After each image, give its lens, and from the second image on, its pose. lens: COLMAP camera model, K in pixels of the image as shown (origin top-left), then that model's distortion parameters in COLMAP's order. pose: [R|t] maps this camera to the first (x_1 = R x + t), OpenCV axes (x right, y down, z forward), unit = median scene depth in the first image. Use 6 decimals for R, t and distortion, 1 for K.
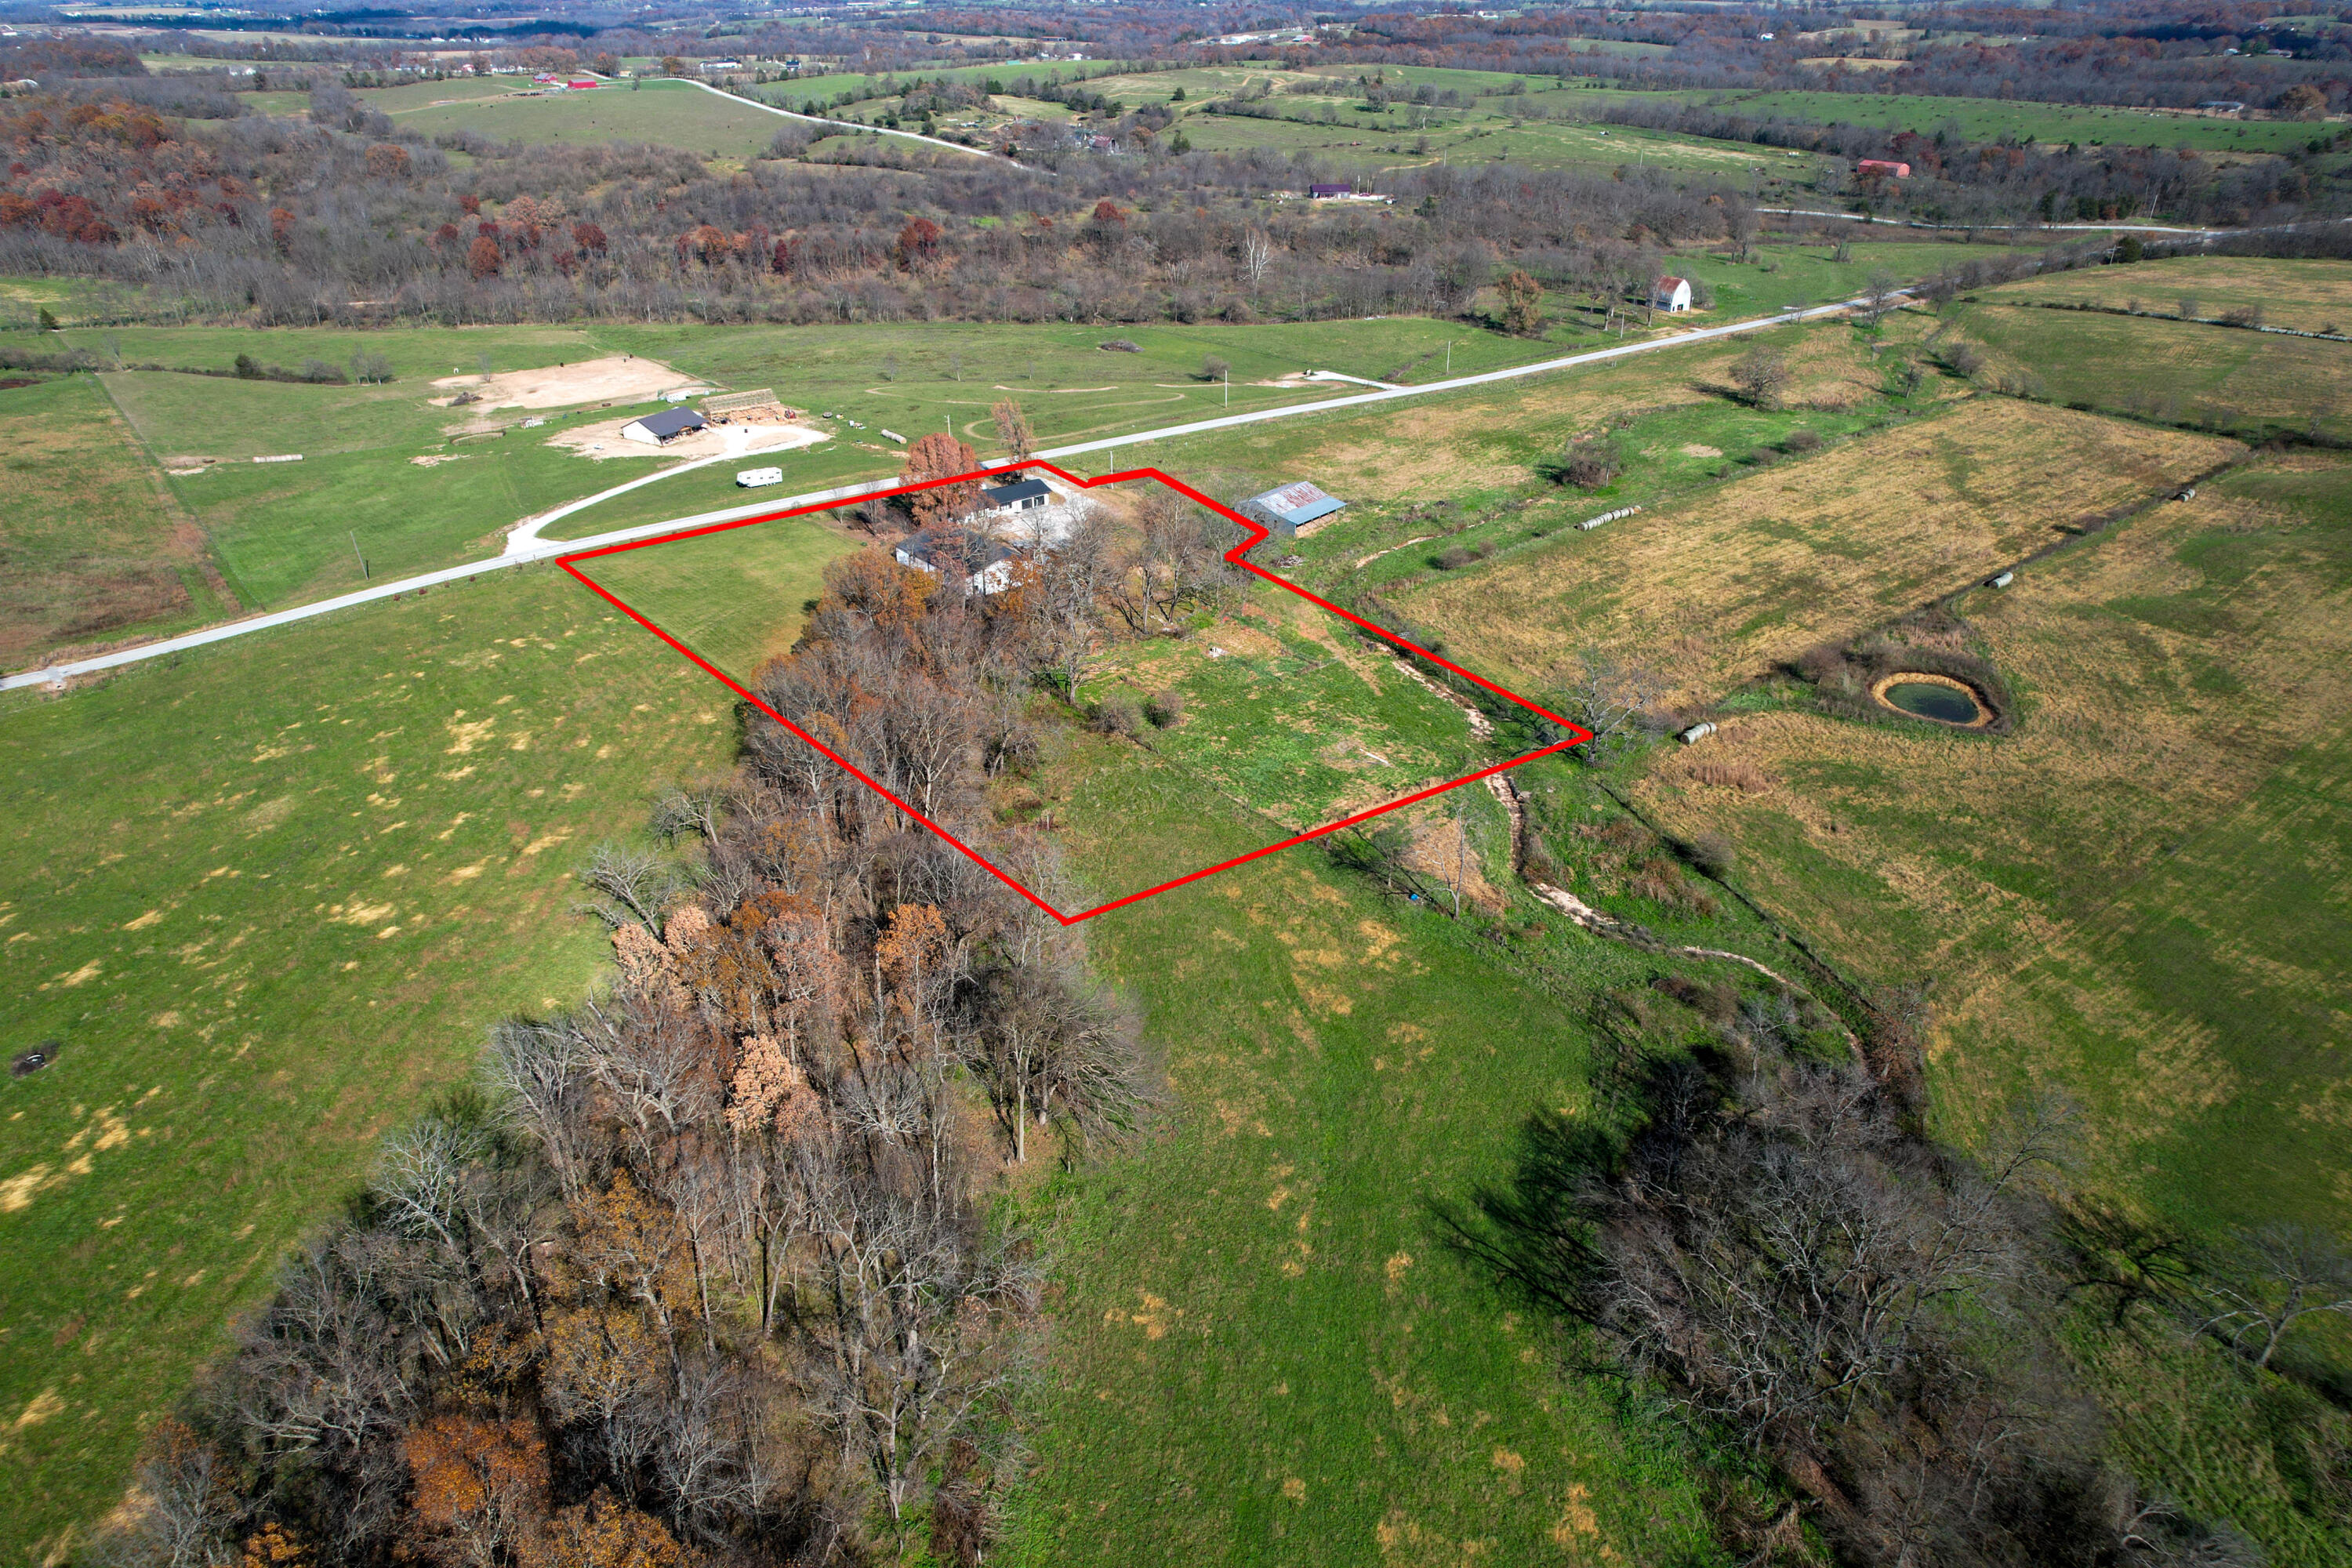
lens RADIAL K [[1529.7, 0, 1176.0], [0, 1529.7, 784.0], [0, 0, 1]] dist [-0.080814, 0.072800]
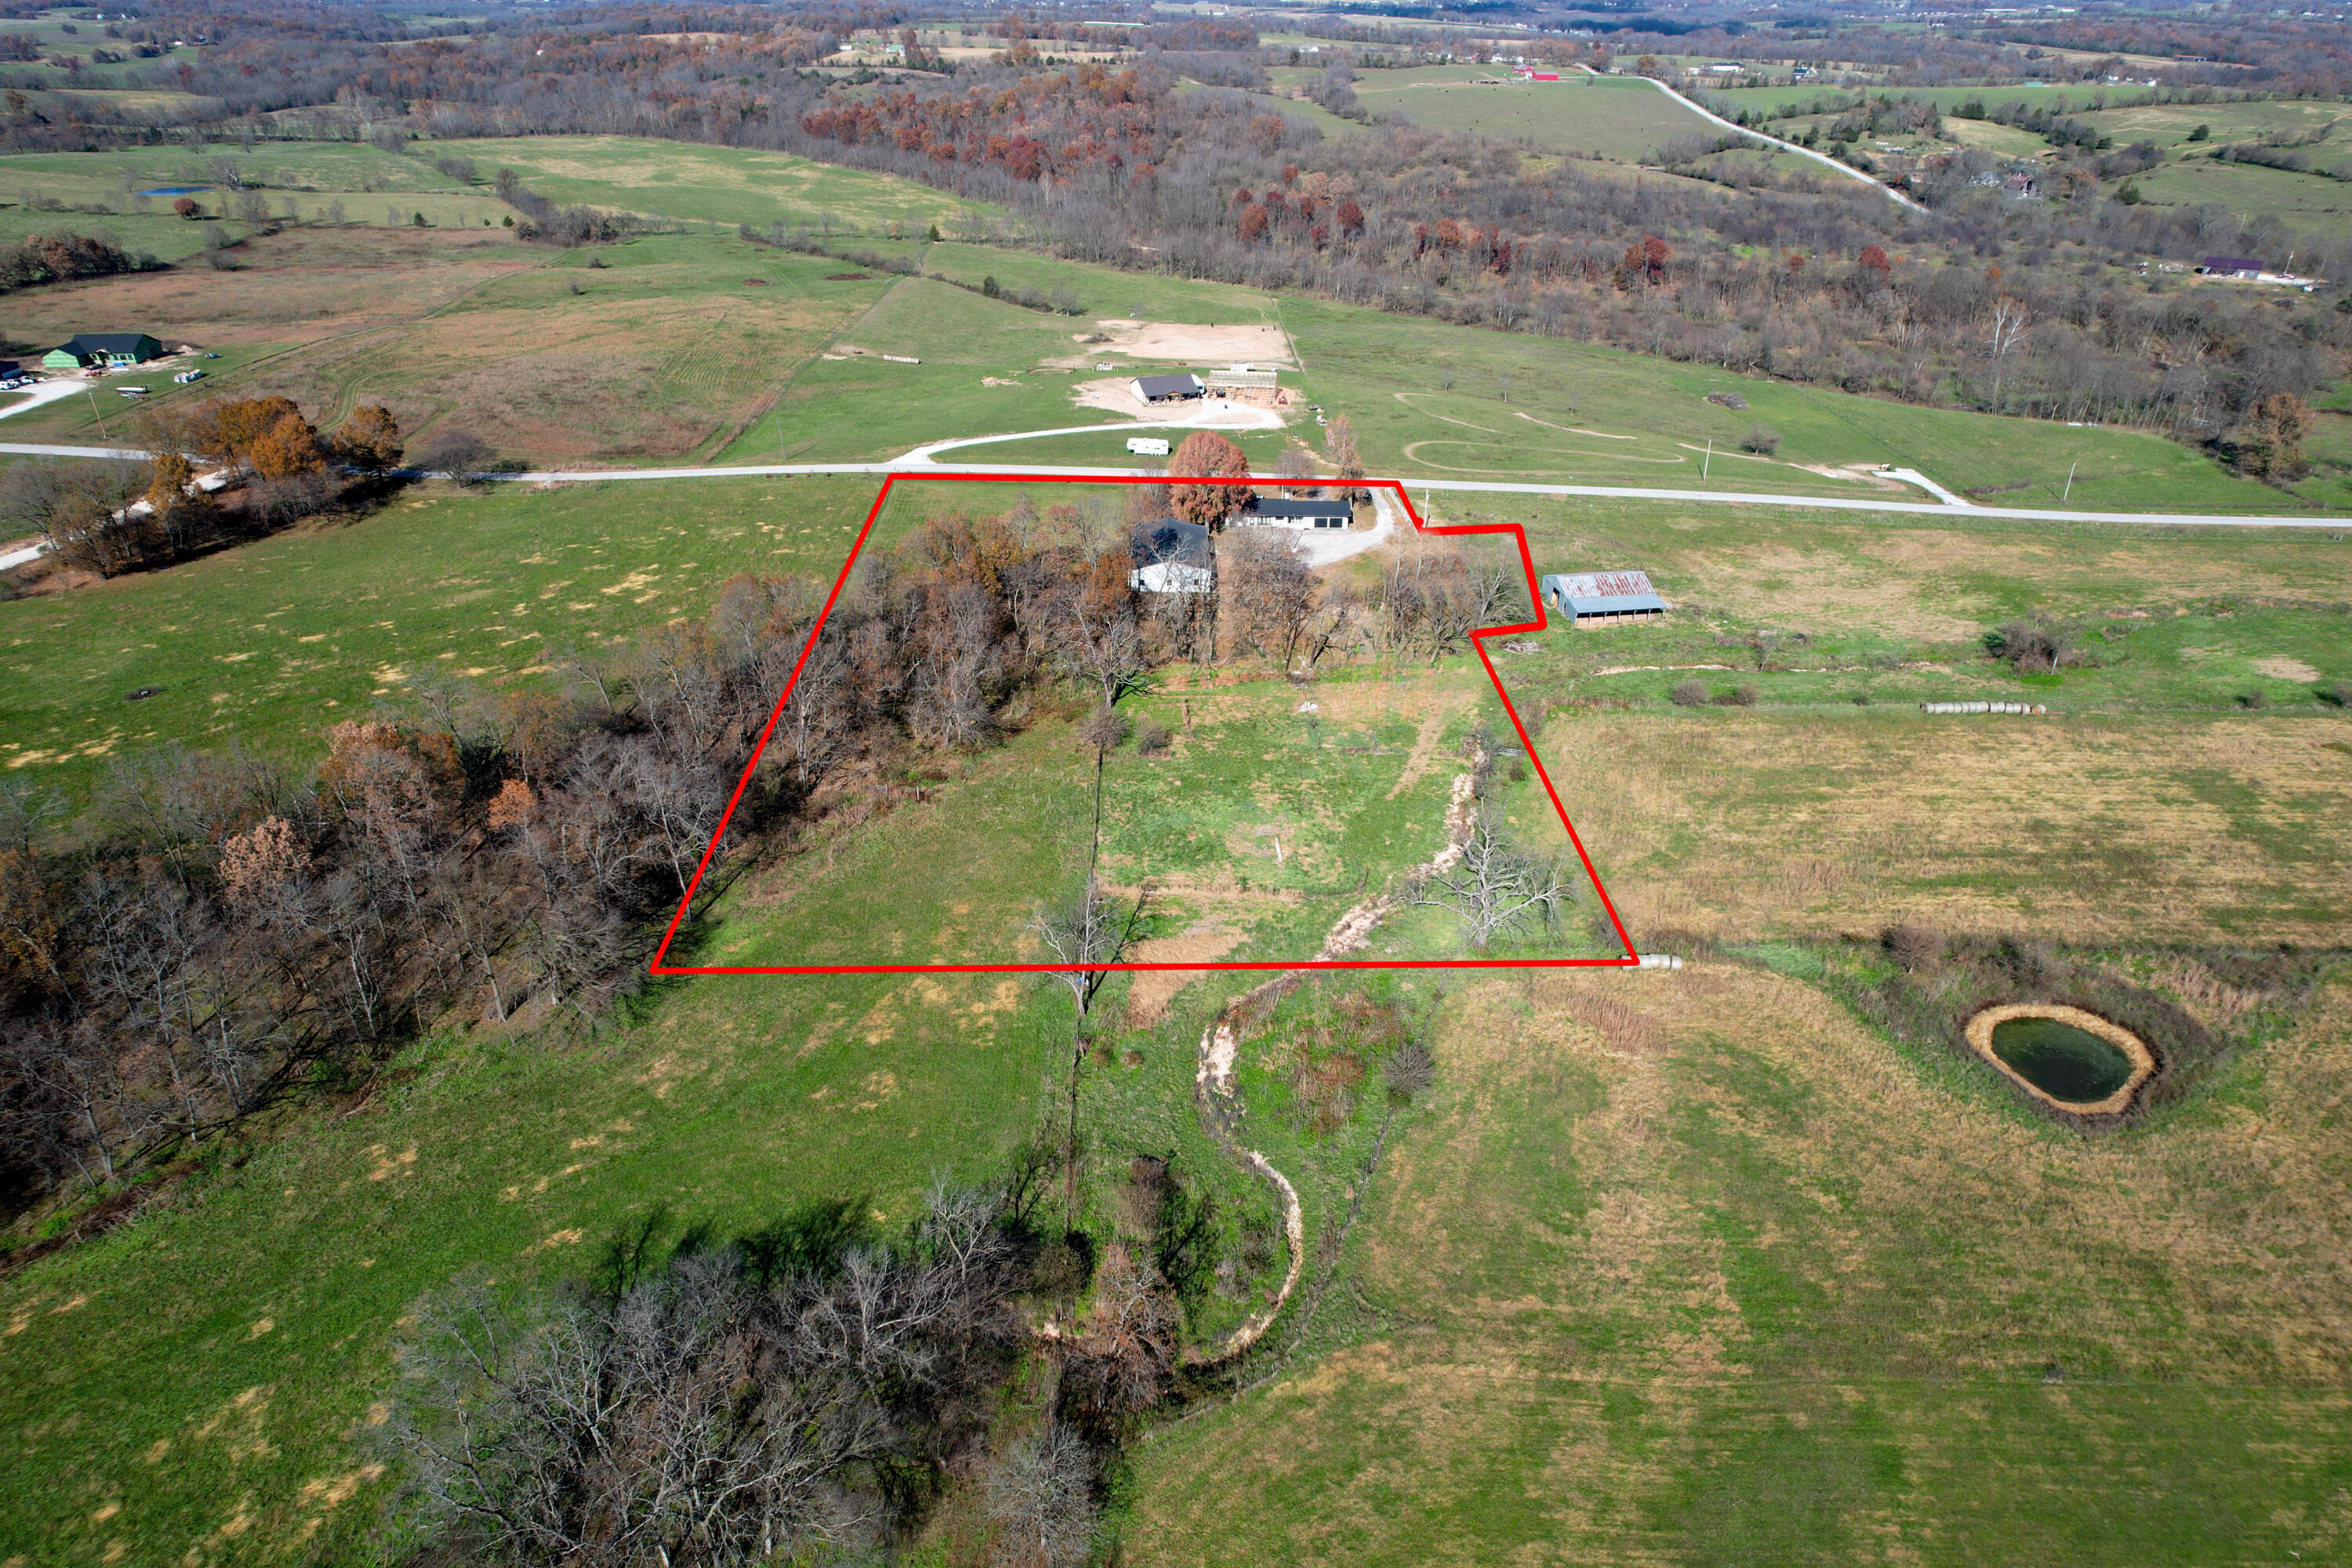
lens RADIAL K [[1529.7, 0, 1176.0], [0, 1529.7, 784.0], [0, 0, 1]] dist [-0.080814, 0.072800]
pose [[0.773977, 0.308538, -0.552959, 0.402521], [-0.307793, 0.946466, 0.097288, -0.087625], [0.553374, 0.094898, 0.827509, 0.149027]]
